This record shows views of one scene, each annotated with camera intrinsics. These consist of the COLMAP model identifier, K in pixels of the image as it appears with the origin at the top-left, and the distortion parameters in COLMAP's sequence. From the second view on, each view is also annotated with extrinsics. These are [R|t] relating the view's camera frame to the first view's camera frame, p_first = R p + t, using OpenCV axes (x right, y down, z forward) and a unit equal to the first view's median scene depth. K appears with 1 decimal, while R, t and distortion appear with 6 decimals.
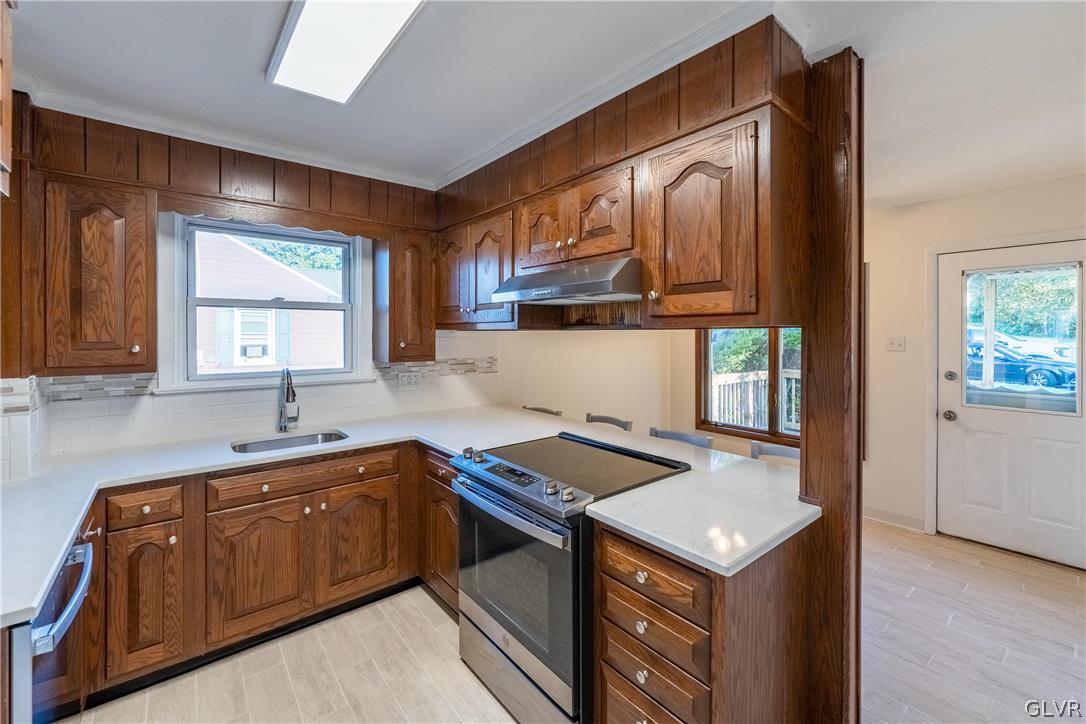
lens RADIAL K [[445.3, 0, 505.3], [0, 445.3, 336.5], [0, 0, 1]] dist [0.000444, 0.000128]
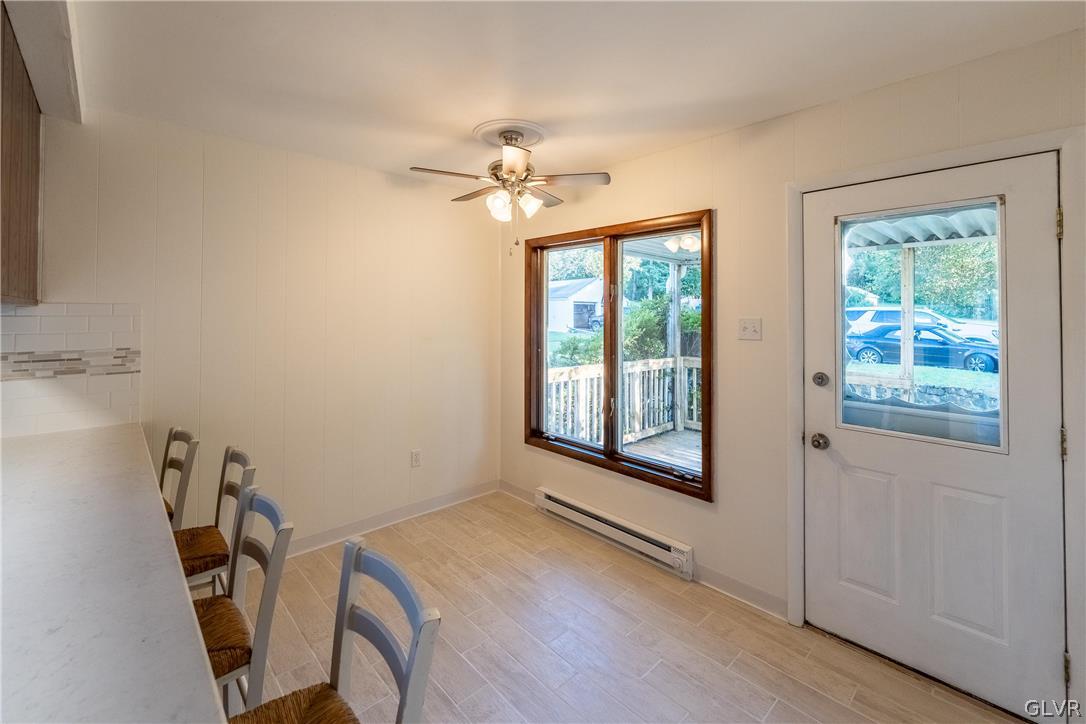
lens RADIAL K [[445.3, 0, 506.8], [0, 445.3, 308.2], [0, 0, 1]] dist [0.000444, 0.000128]
pose [[0.998391, 0.006039, 0.056388, 0.478577], [-0.005013, 0.999820, -0.018307, -0.001033], [-0.056488, 0.017995, 0.998241, 0.357455]]
